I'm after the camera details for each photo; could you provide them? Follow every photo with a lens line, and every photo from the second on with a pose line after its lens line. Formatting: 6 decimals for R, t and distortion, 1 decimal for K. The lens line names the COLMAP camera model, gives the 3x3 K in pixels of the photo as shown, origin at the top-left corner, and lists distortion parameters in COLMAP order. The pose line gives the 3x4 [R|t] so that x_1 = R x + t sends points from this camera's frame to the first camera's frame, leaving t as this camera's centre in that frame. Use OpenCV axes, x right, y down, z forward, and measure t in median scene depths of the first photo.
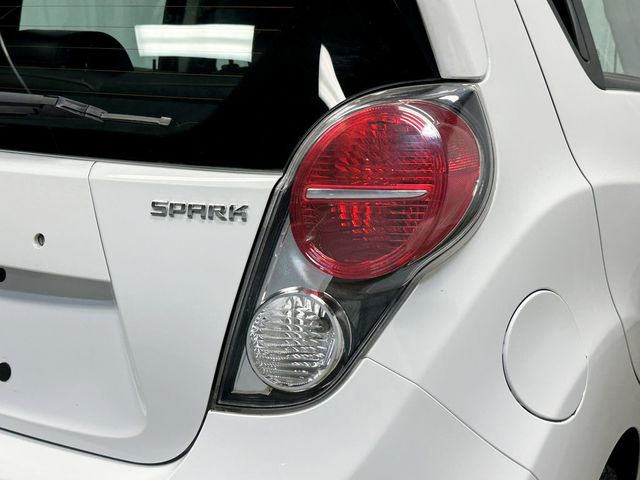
lens RADIAL K [[838.4, 0, 320.0], [0, 838.4, 240.0], [0, 0, 1]] dist [0.136199, -0.133499]
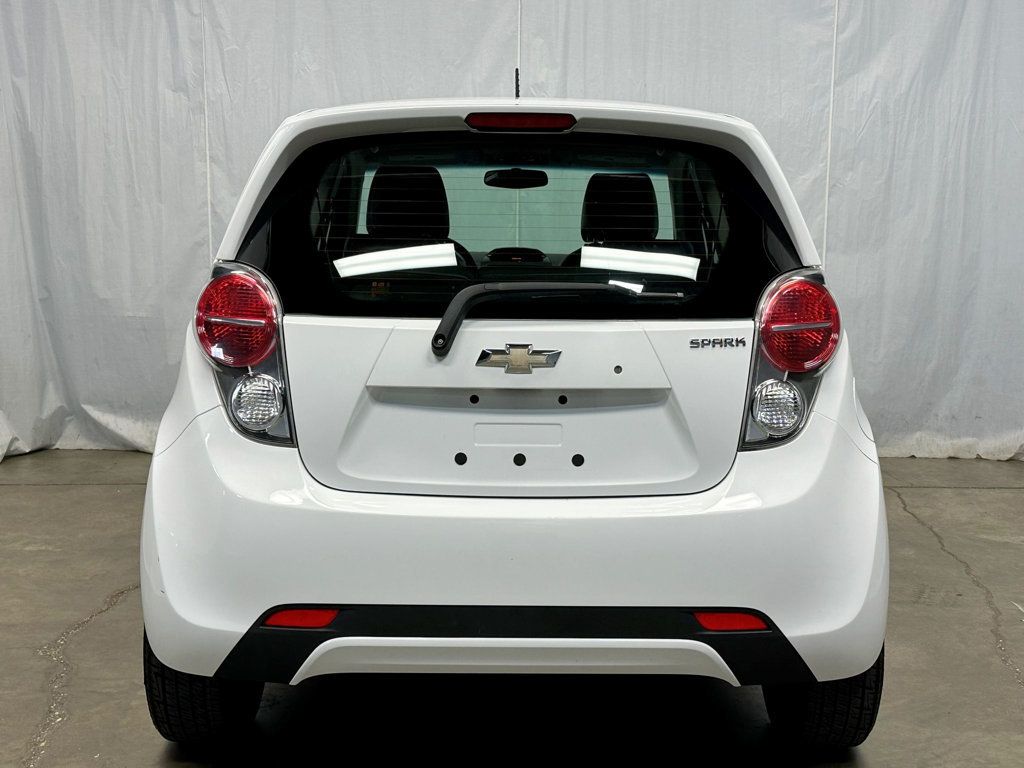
lens RADIAL K [[1341.4, 0, 512.0], [0, 1341.4, 384.0], [0, 0, 1]] dist [0.136199, -0.133499]
pose [[0.857449, -0.071373, 0.509595, -1.980033], [0.117618, 0.991301, -0.059066, 0.169582], [-0.500946, 0.110584, 0.858385, -1.223746]]
